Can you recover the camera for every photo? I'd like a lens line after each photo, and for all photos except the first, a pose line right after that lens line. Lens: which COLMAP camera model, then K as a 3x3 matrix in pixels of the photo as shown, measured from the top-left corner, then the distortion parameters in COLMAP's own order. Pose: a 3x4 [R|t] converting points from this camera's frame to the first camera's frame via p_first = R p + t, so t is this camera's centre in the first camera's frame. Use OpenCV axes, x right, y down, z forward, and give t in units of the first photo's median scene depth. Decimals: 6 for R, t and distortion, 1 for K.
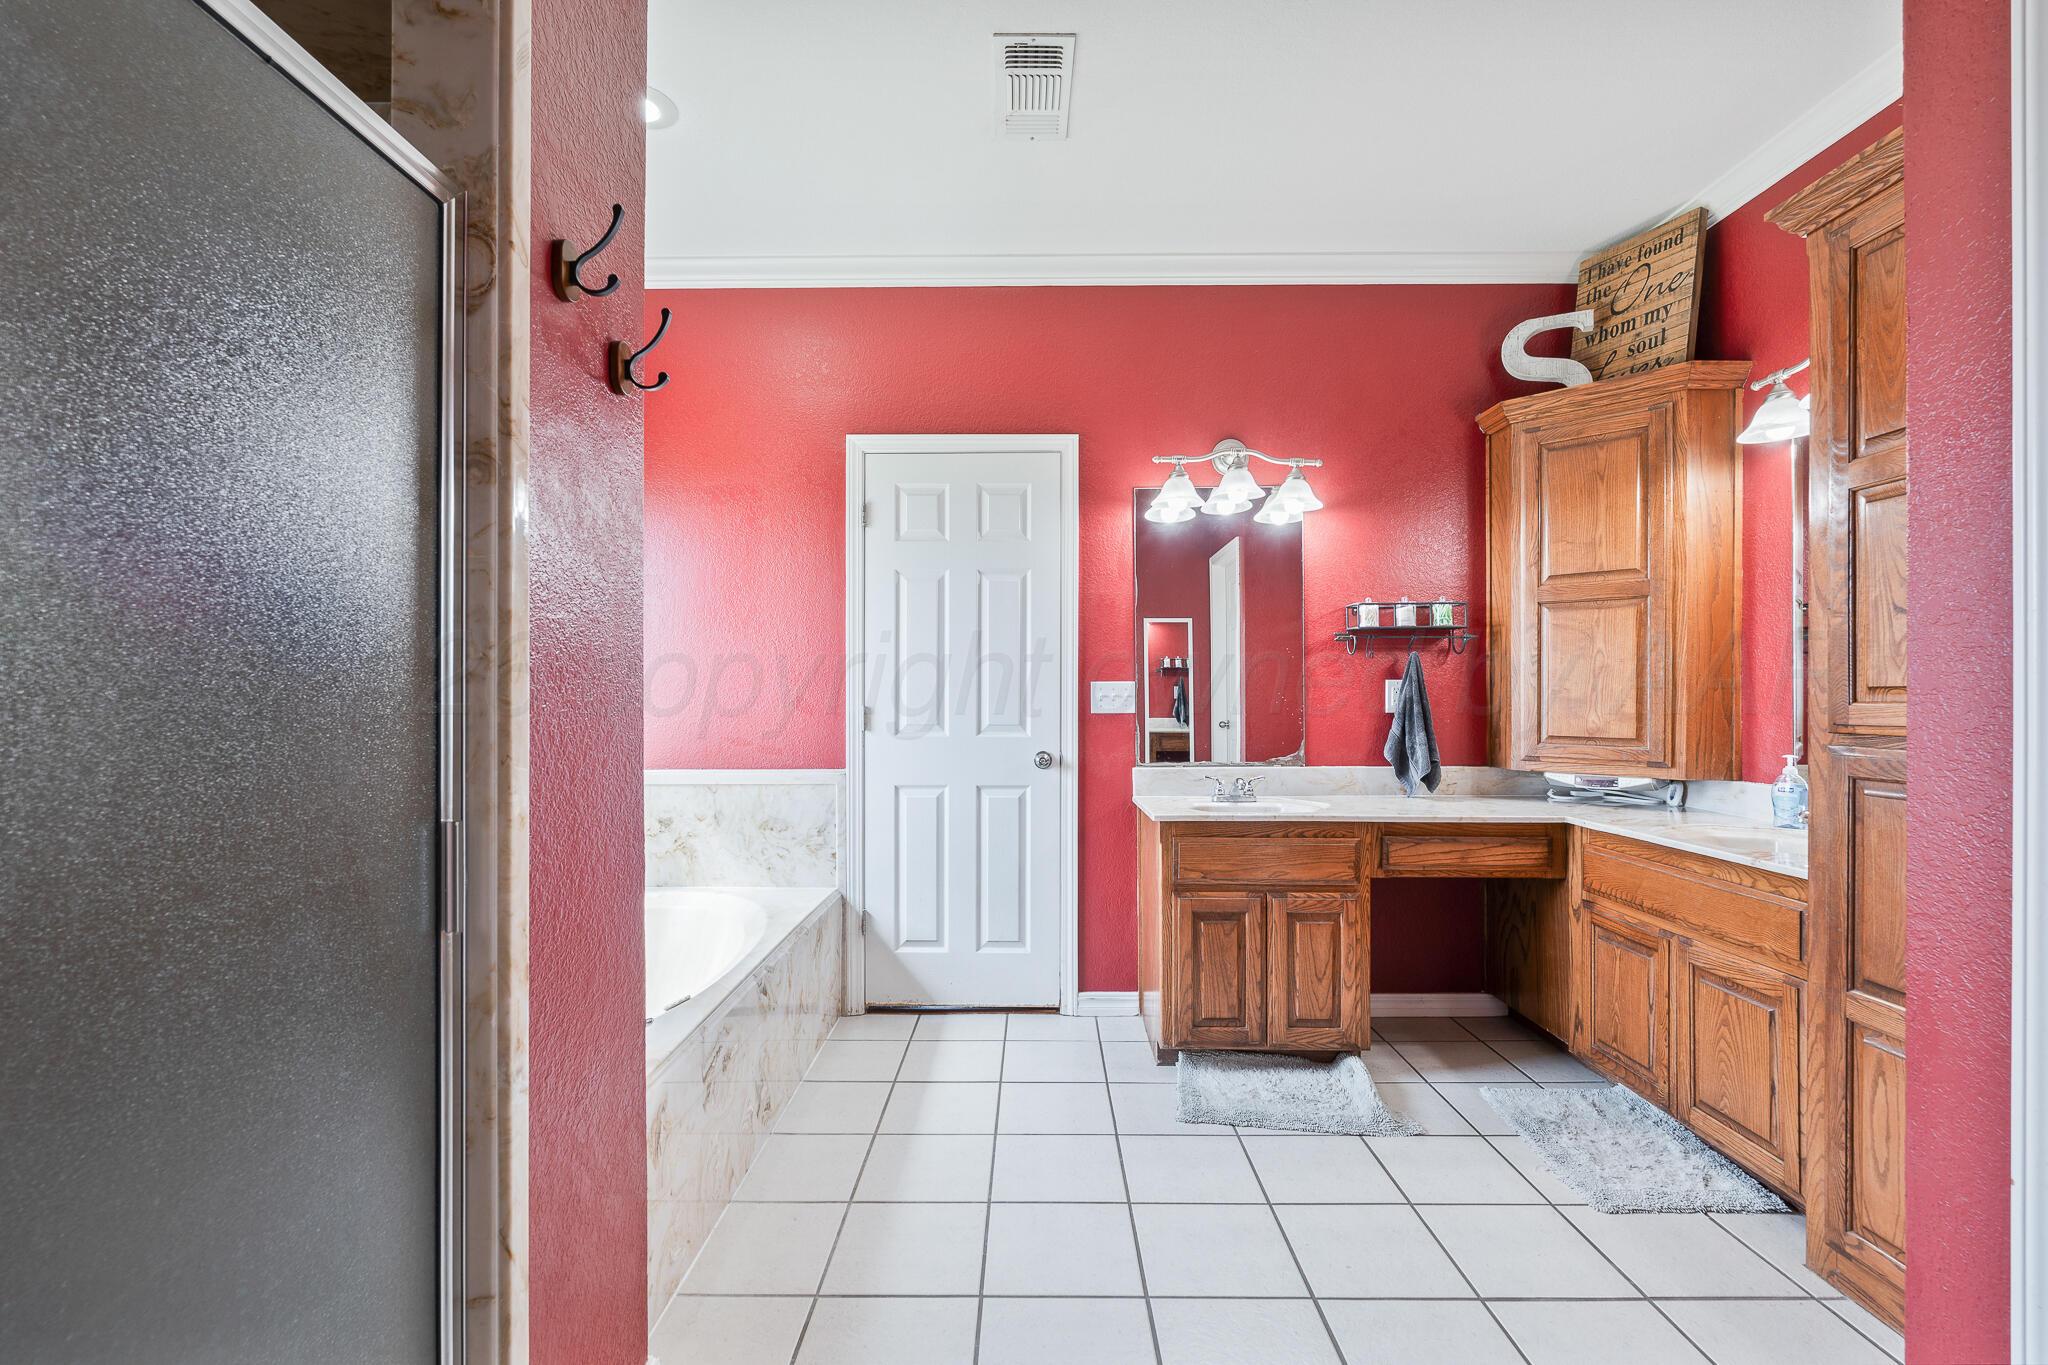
lens RADIAL K [[902.9, 0, 1020.9], [0, 902.9, 692.4], [0, 0, 1]] dist [-0.006860, 0.001853]
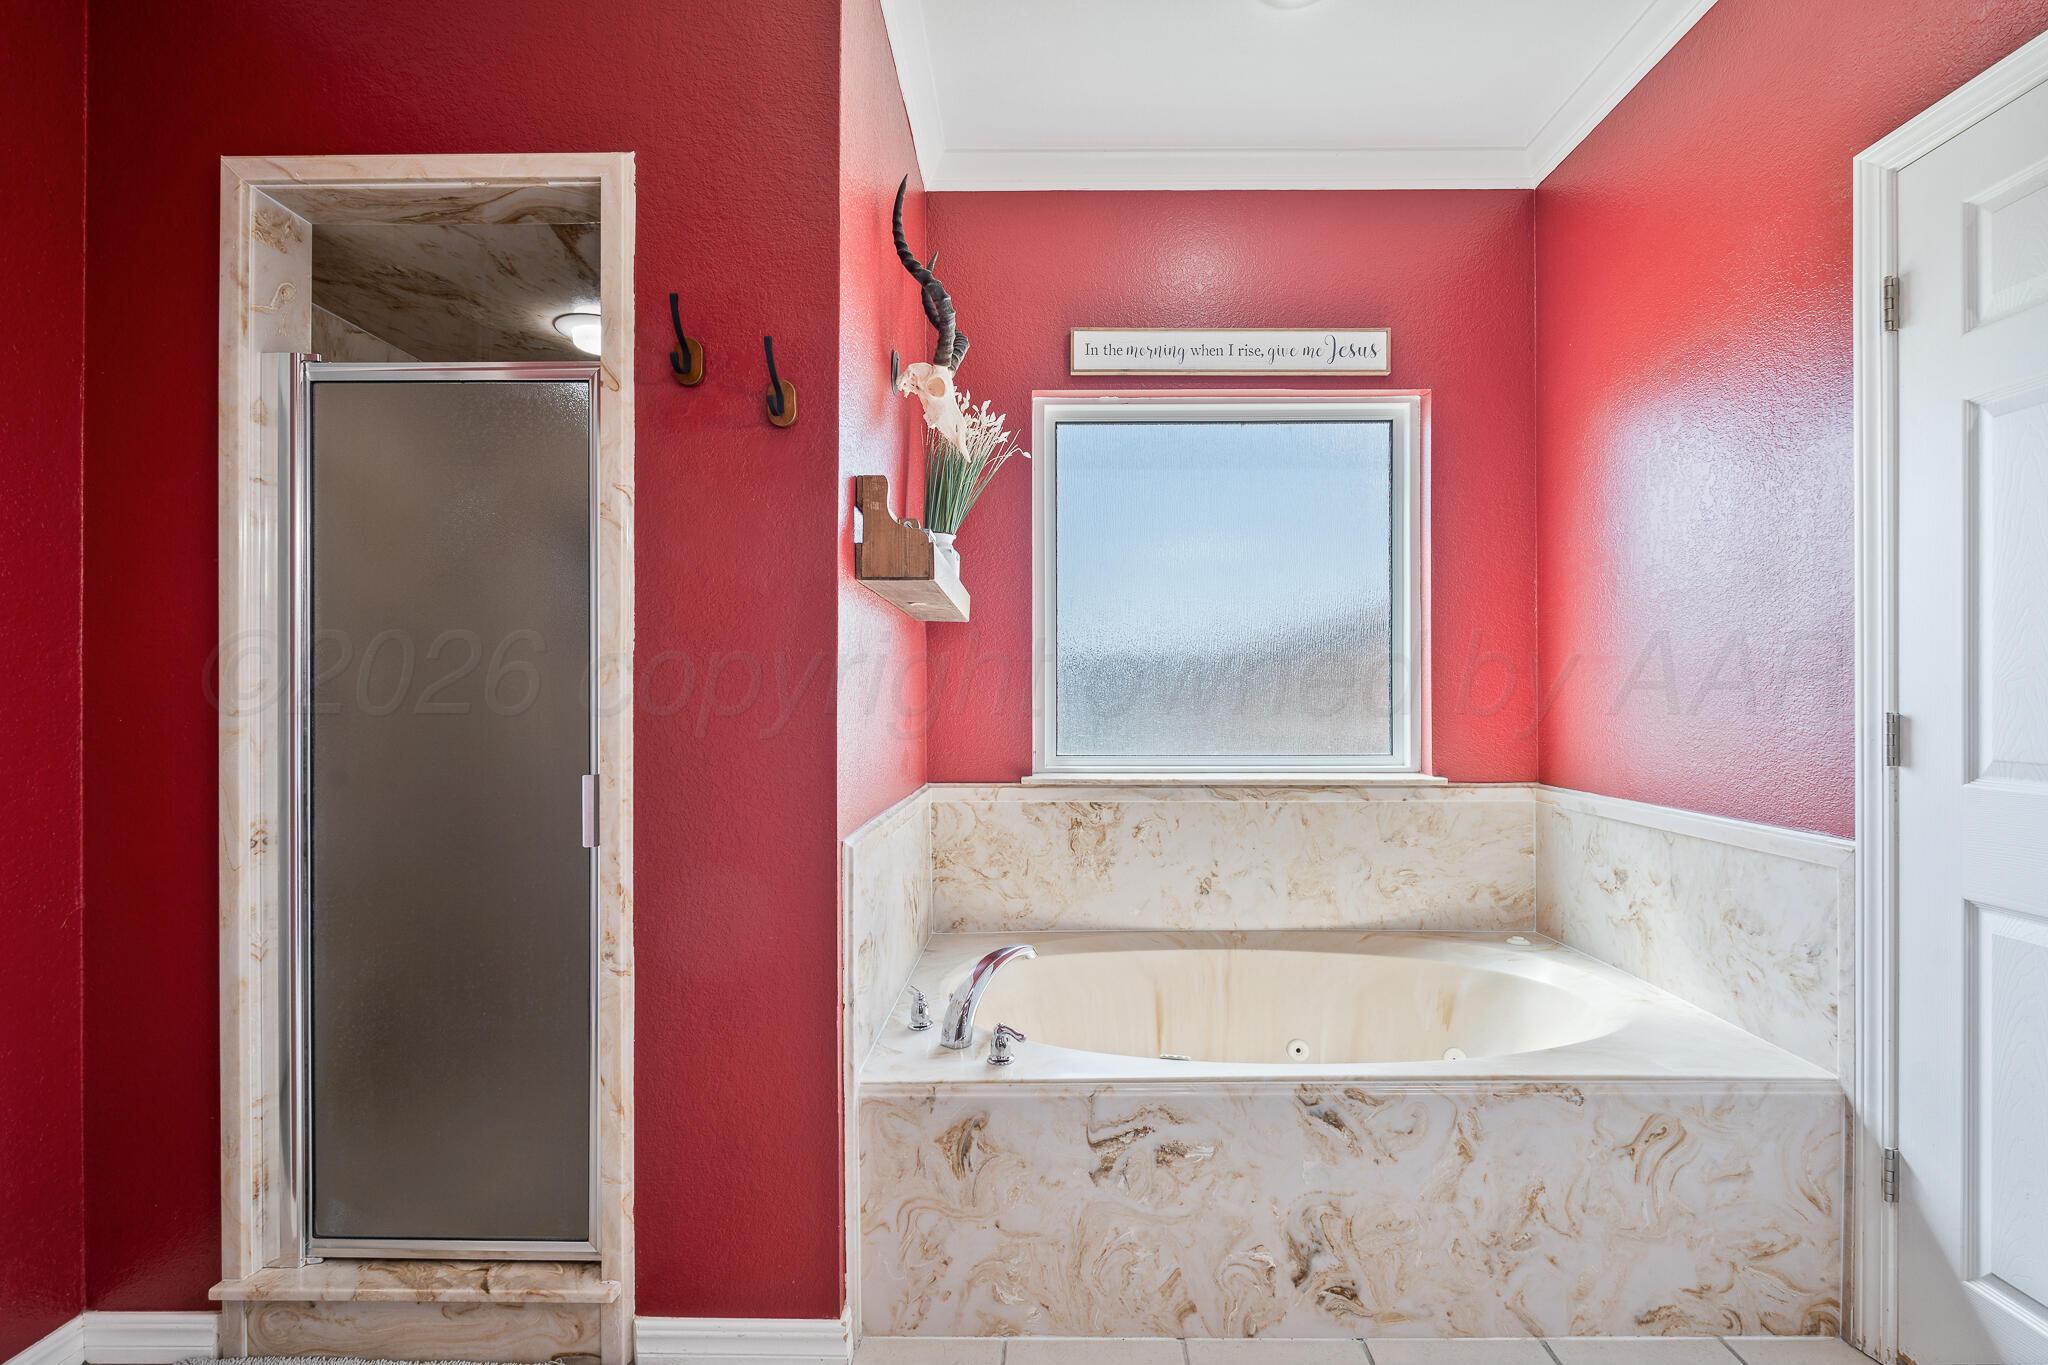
lens RADIAL K [[902.9, 0, 1027.9], [0, 902.9, 689.1], [0, 0, 1]] dist [-0.006860, 0.001853]
pose [[-0.012572, -0.003789, -0.999914, 0.298788], [0.002688, 0.999989, -0.003823, 0.003036], [0.999917, -0.002736, -0.012562, 0.557152]]
